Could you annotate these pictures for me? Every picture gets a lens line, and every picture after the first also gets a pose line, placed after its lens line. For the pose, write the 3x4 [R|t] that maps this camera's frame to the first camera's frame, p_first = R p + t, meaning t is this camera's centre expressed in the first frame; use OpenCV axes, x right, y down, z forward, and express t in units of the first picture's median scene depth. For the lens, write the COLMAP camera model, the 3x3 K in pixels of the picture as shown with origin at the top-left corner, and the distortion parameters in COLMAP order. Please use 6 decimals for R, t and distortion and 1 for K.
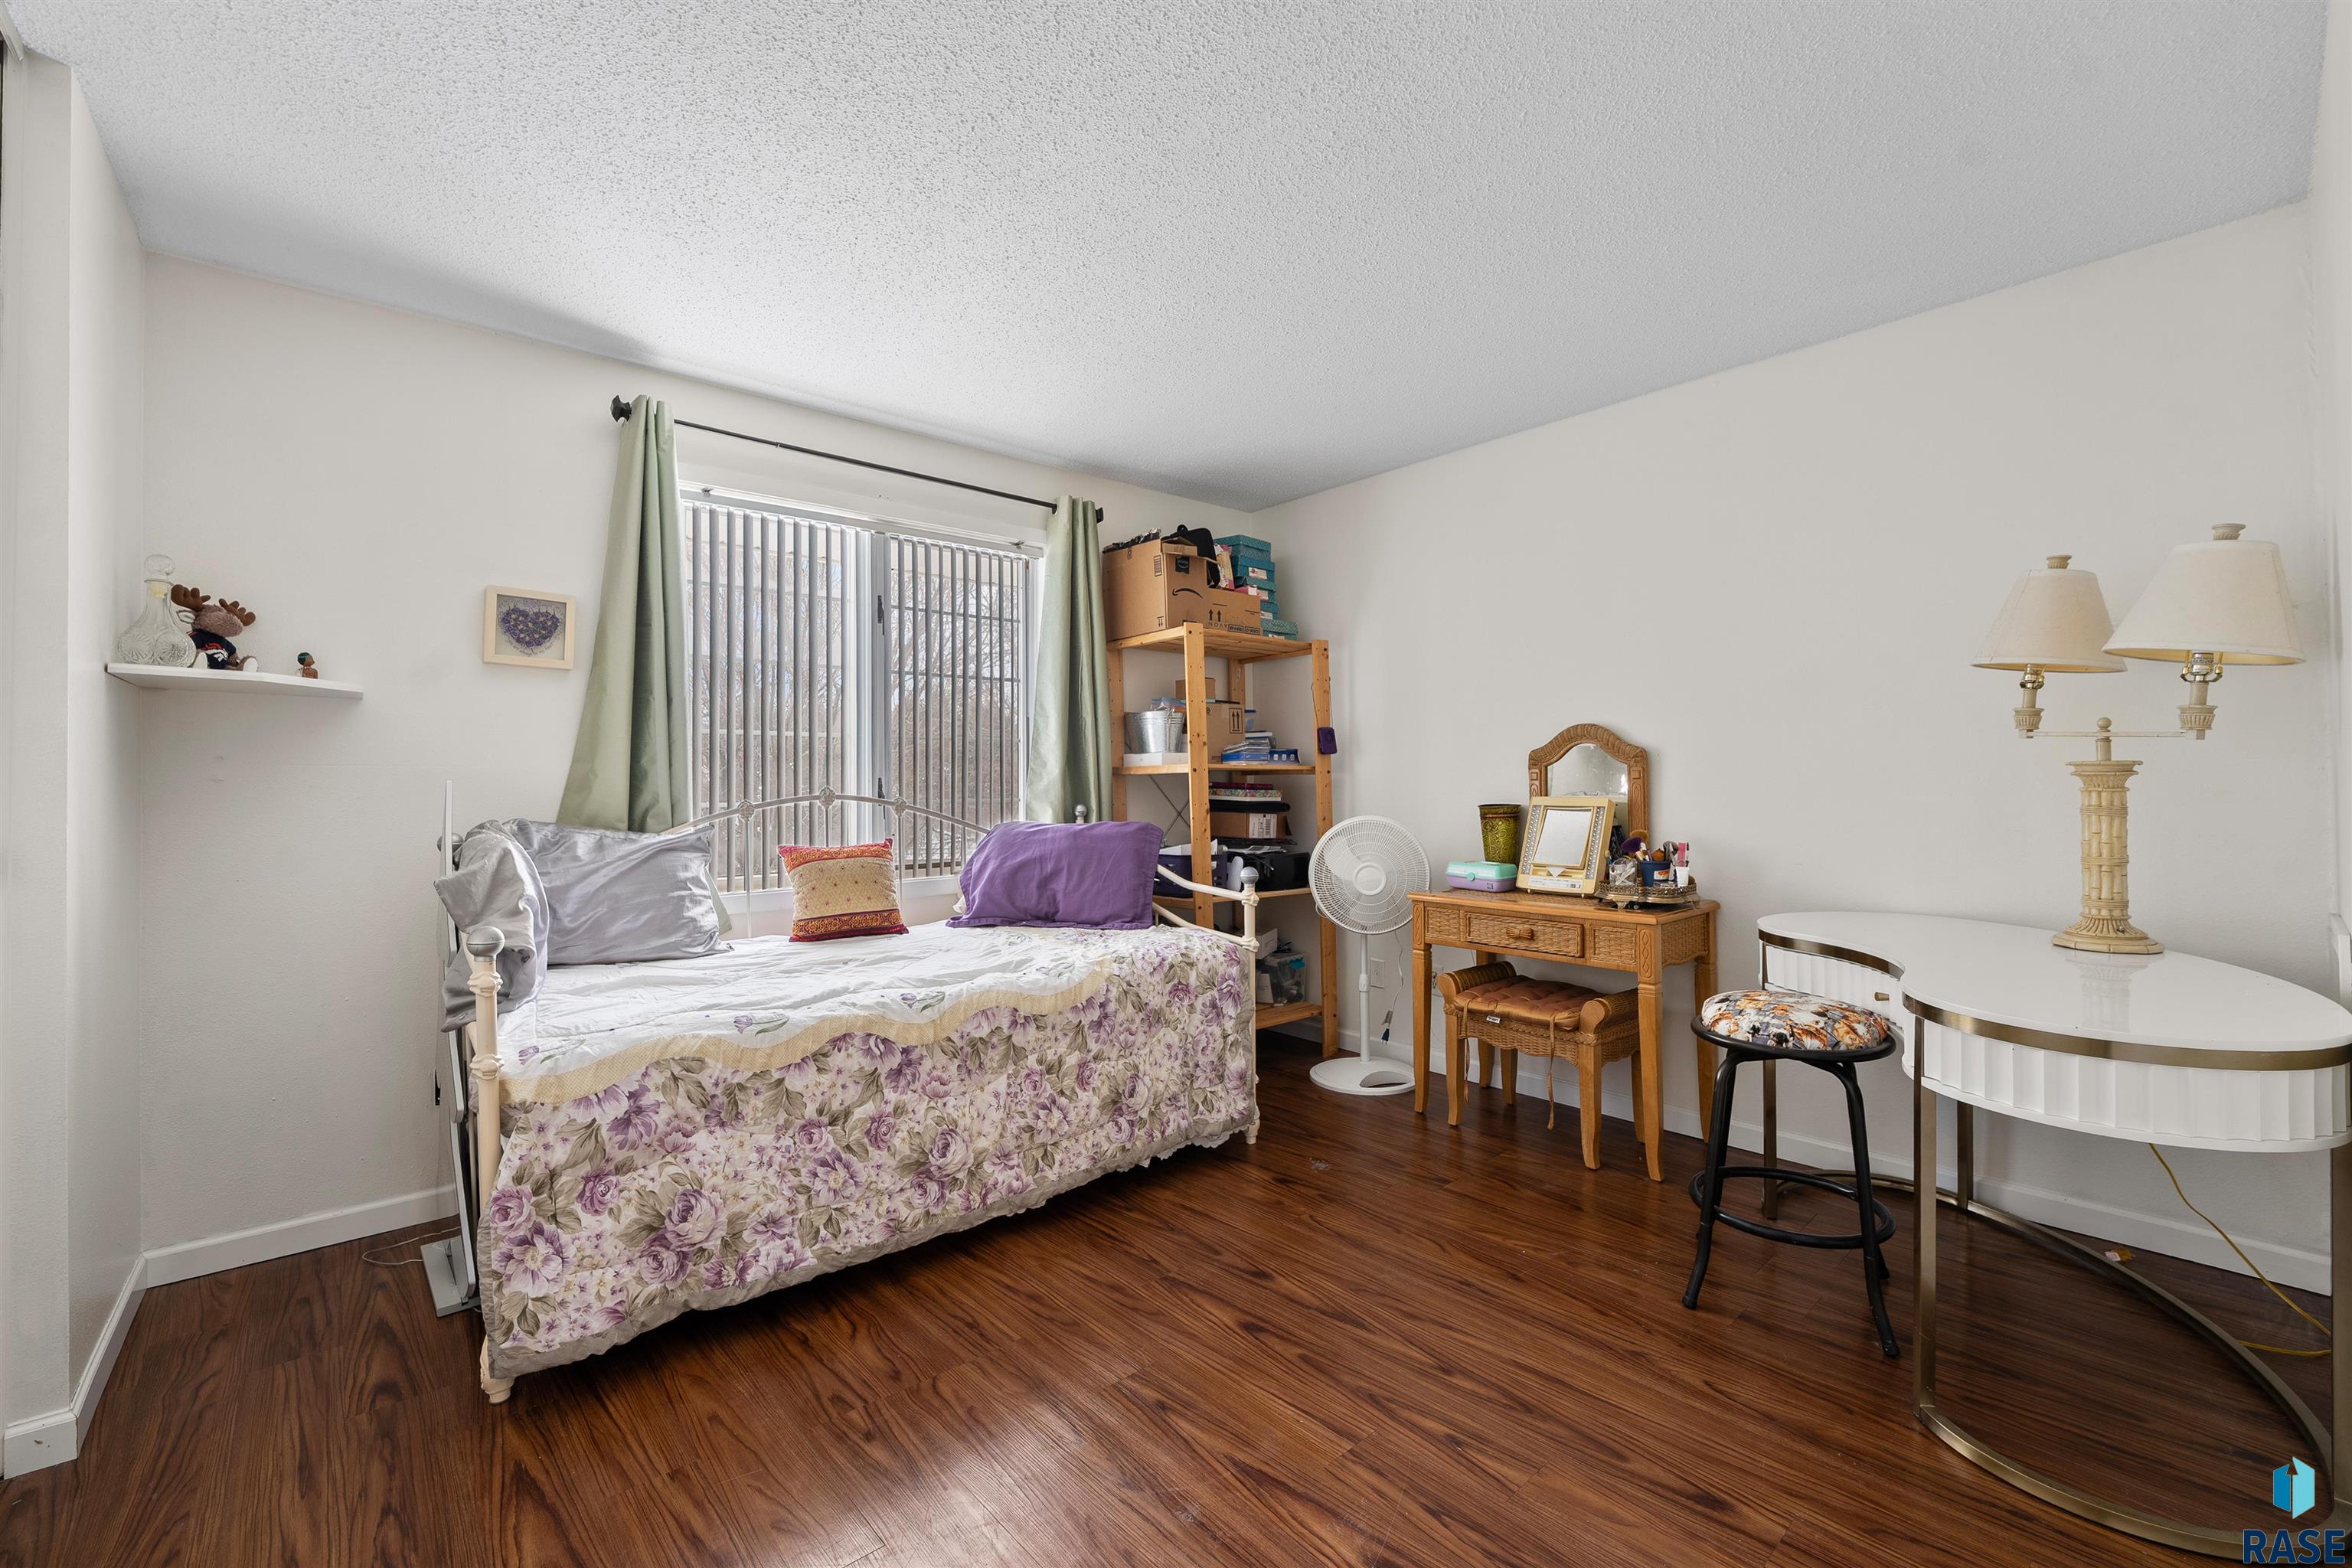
lens RADIAL K [[981.9, 0, 1171.4], [0, 981.9, 781.4], [0, 0, 1]] dist [-0.024250, 0.003248]
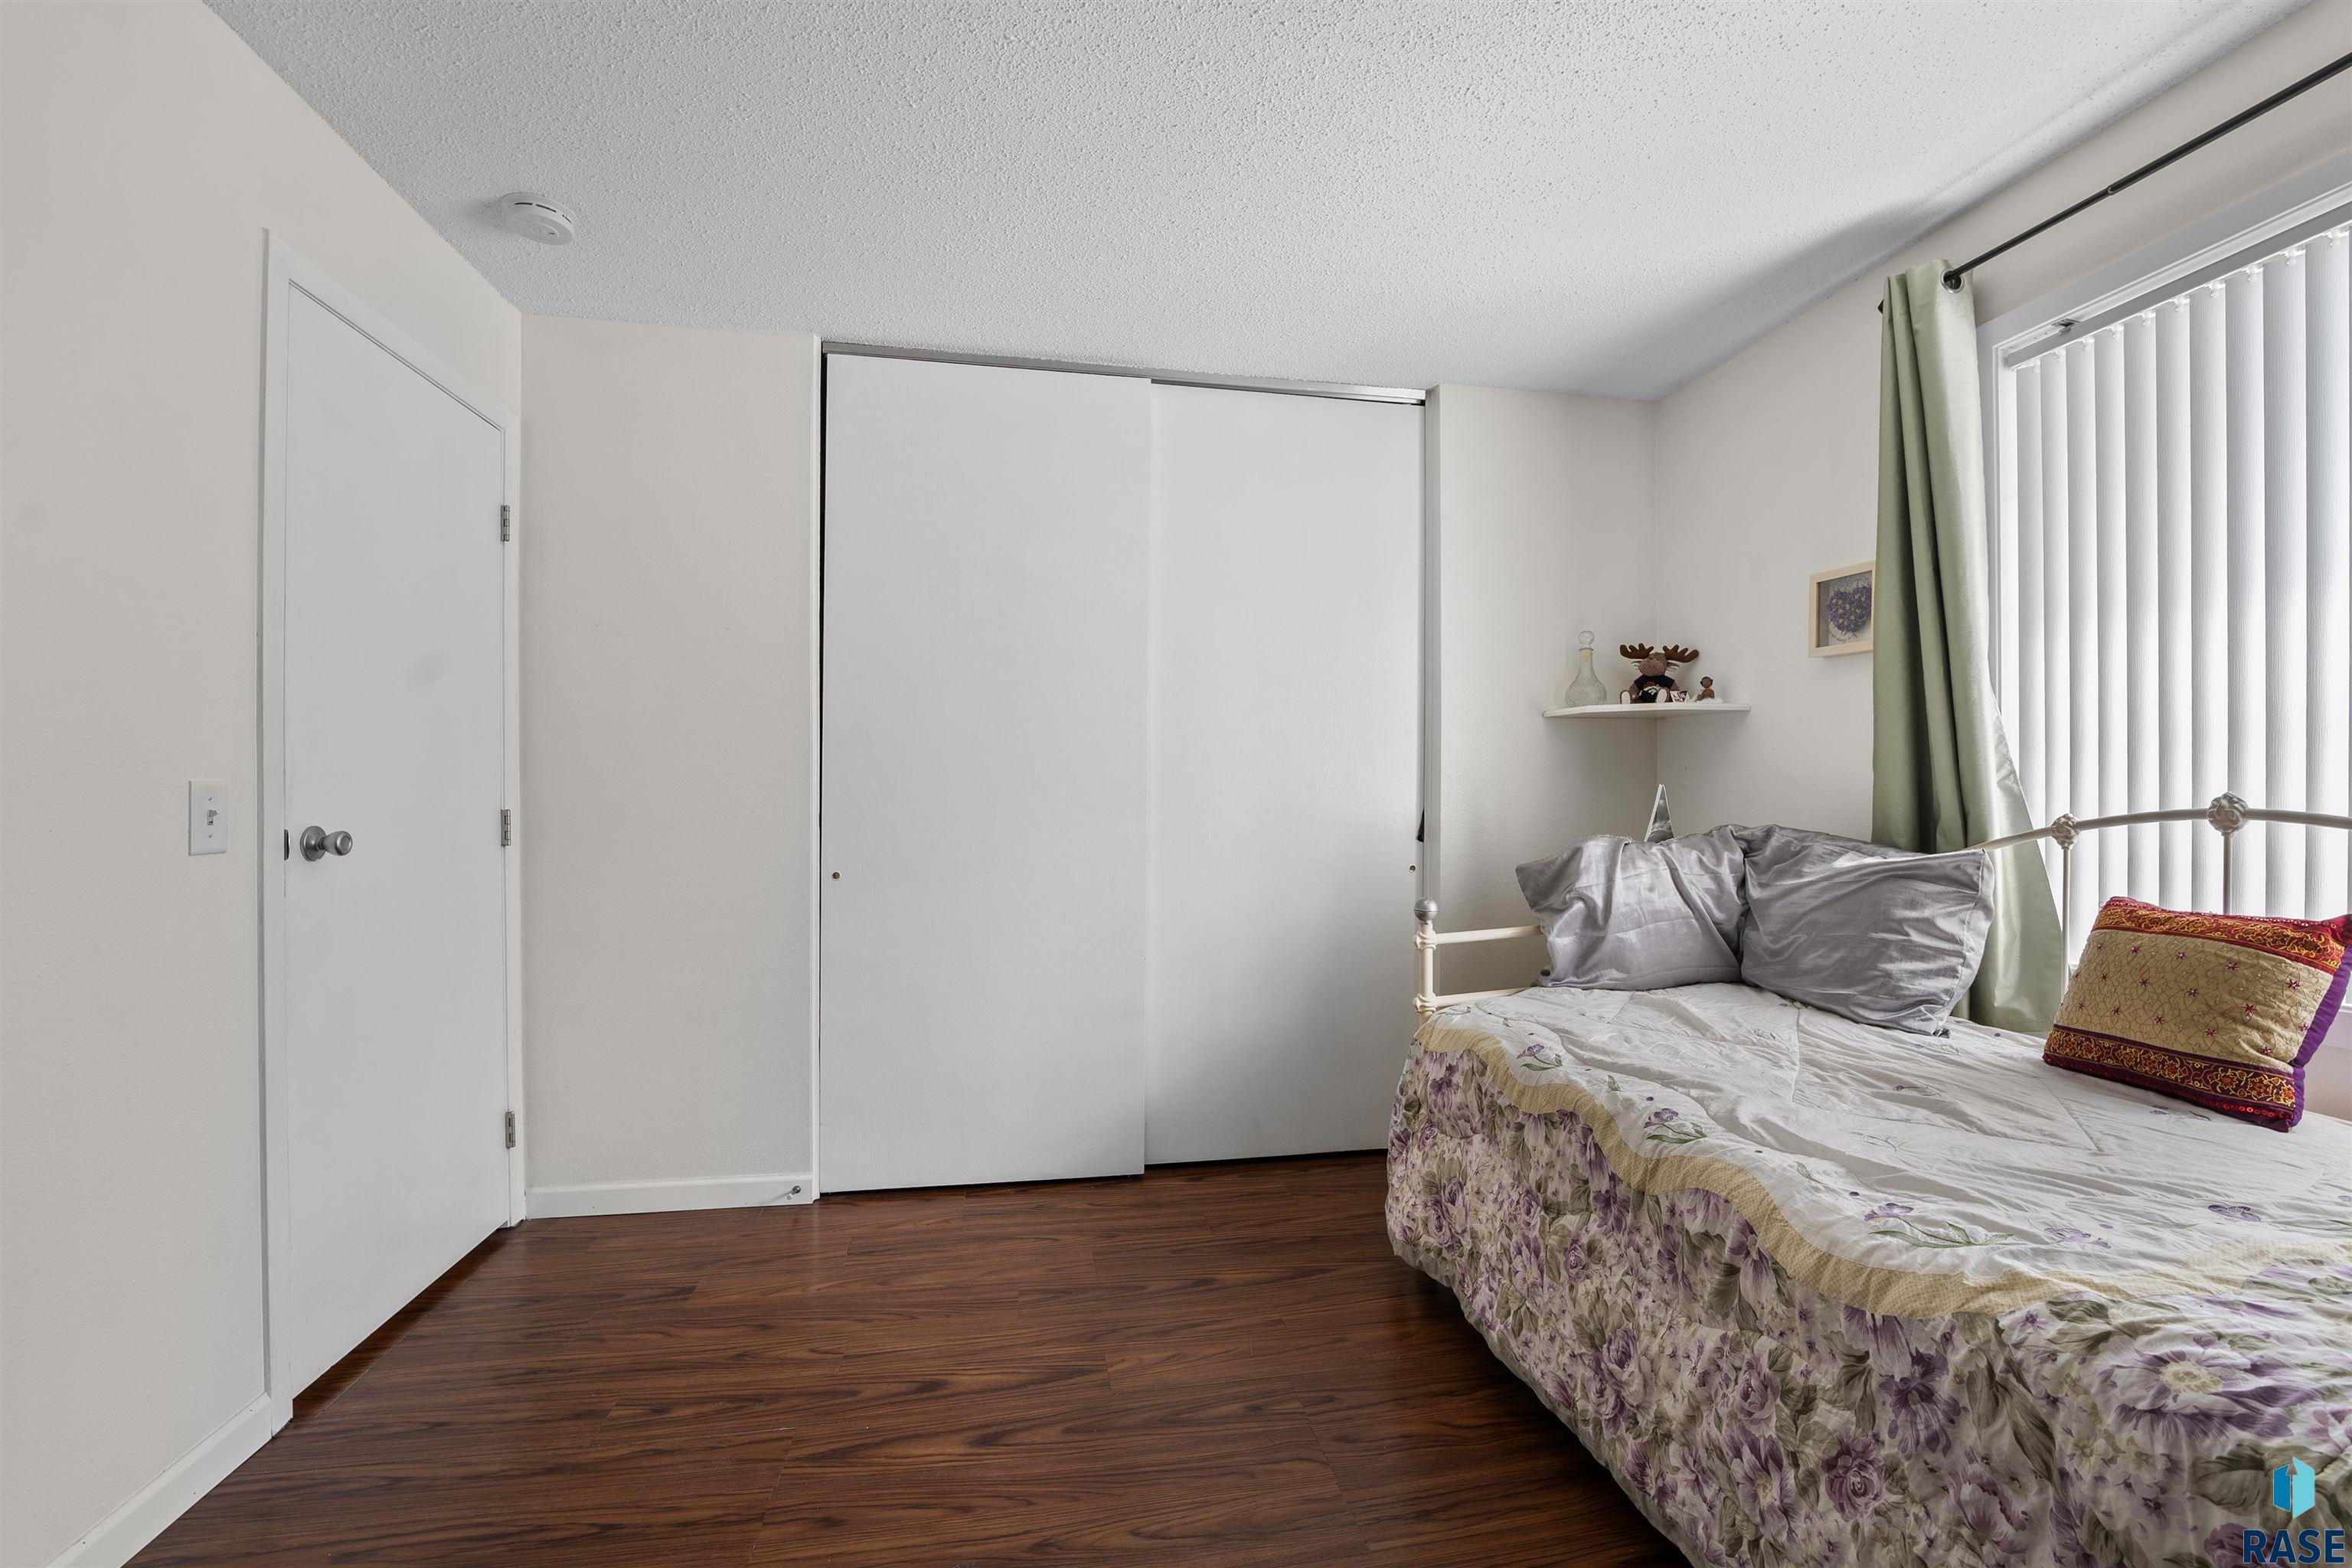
lens RADIAL K [[981.9, 0, 1179.4], [0, 981.9, 790.9], [0, 0, 1]] dist [-0.024250, 0.003248]
pose [[-0.525076, 0.004969, -0.851041, 0.434341], [0.009011, 0.999959, 0.000279, -0.000047], [0.851007, -0.007522, -0.525100, 1.017740]]
